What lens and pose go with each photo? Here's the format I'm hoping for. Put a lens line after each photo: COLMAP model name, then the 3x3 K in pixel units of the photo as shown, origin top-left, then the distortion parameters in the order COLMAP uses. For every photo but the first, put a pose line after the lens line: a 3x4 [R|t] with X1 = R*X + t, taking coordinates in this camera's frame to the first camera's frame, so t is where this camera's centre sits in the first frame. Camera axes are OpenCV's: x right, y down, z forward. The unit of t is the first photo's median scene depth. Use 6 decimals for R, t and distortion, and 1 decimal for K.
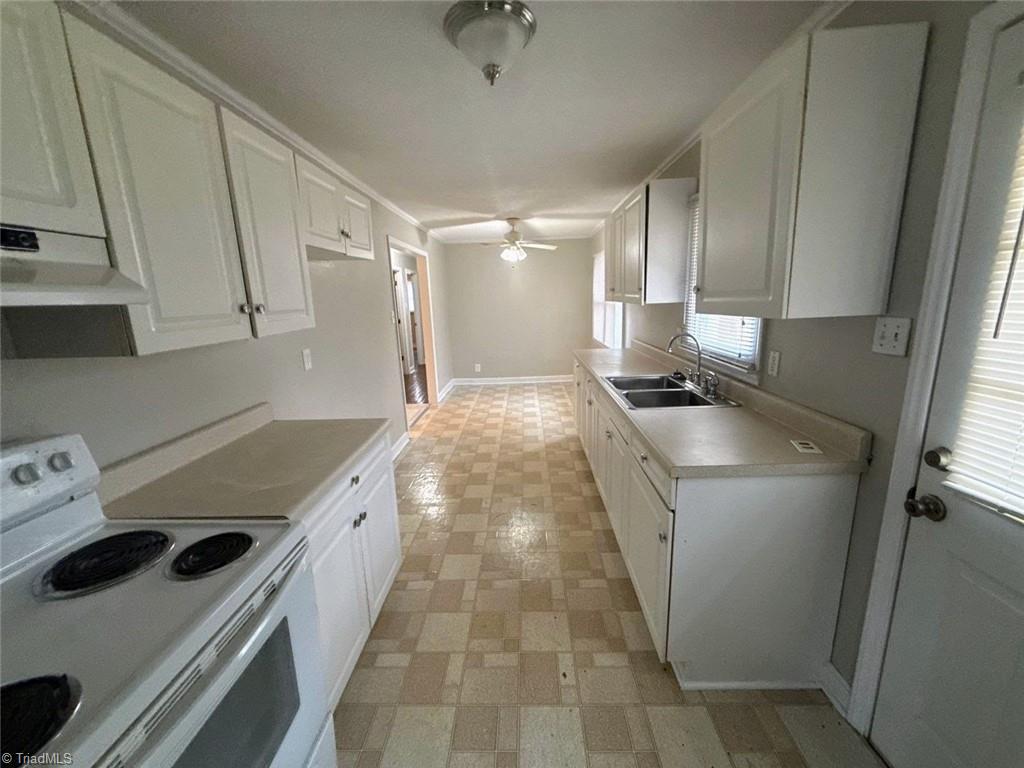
lens RADIAL K [[406.4, 0, 512.0], [0, 406.4, 384.0], [0, 0, 1]] dist [-0.000375, 0.000039]
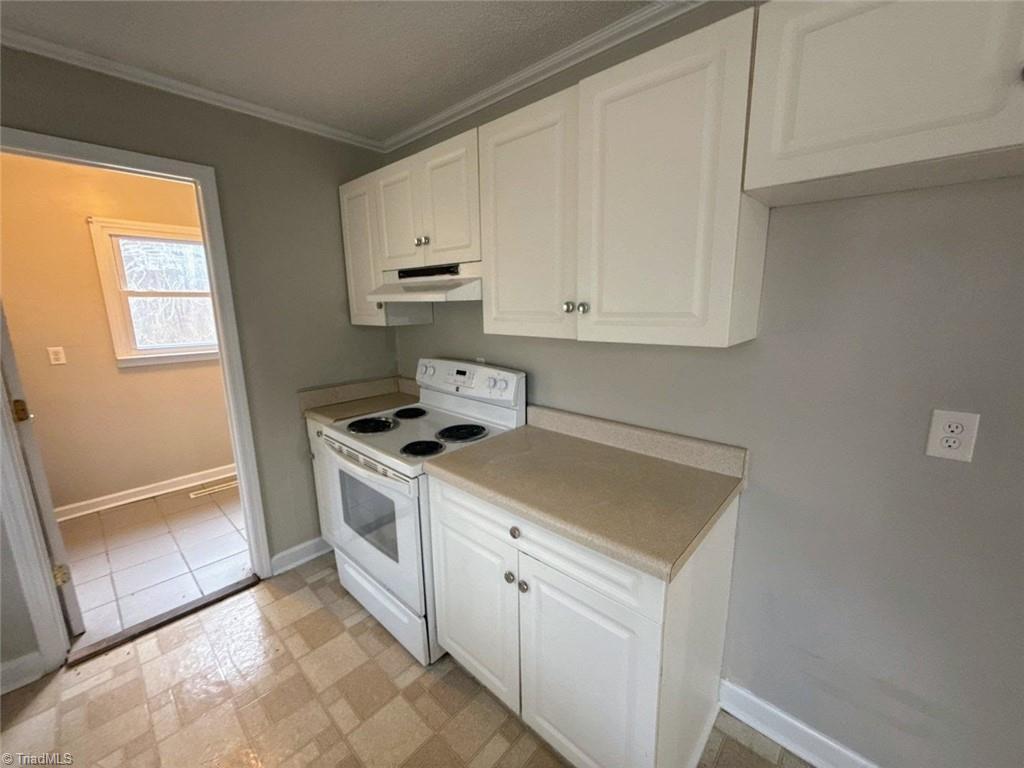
lens RADIAL K [[406.4, 0, 512.0], [0, 406.4, 384.0], [0, 0, 1]] dist [-0.000375, 0.000039]
pose [[-0.652959, 0.189158, -0.733392, 0.108642], [-0.129556, 0.926144, 0.354220, -0.240461], [0.746230, 0.326307, -0.580228, 1.074304]]
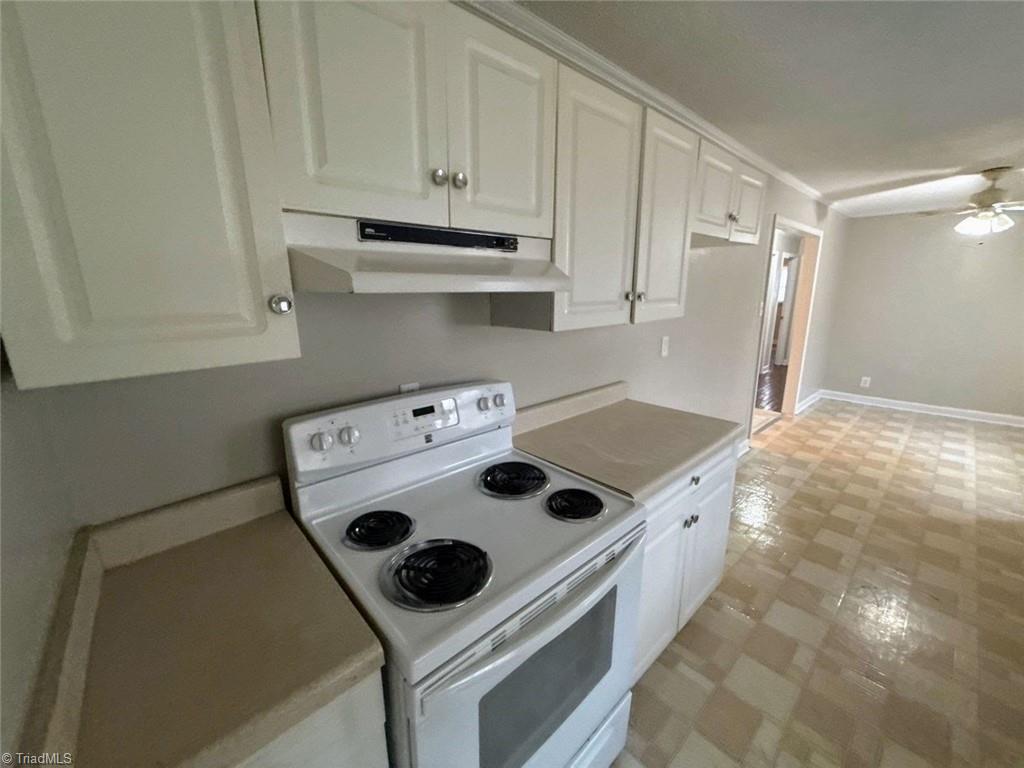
lens RADIAL K [[406.4, 0, 512.0], [0, 406.4, 384.0], [0, 0, 1]] dist [-0.000375, 0.000039]
pose [[0.697220, 0.188746, -0.691562, -0.054295], [-0.165636, 0.981026, 0.100758, -0.008124], [0.697459, 0.044297, 0.715255, 0.004826]]
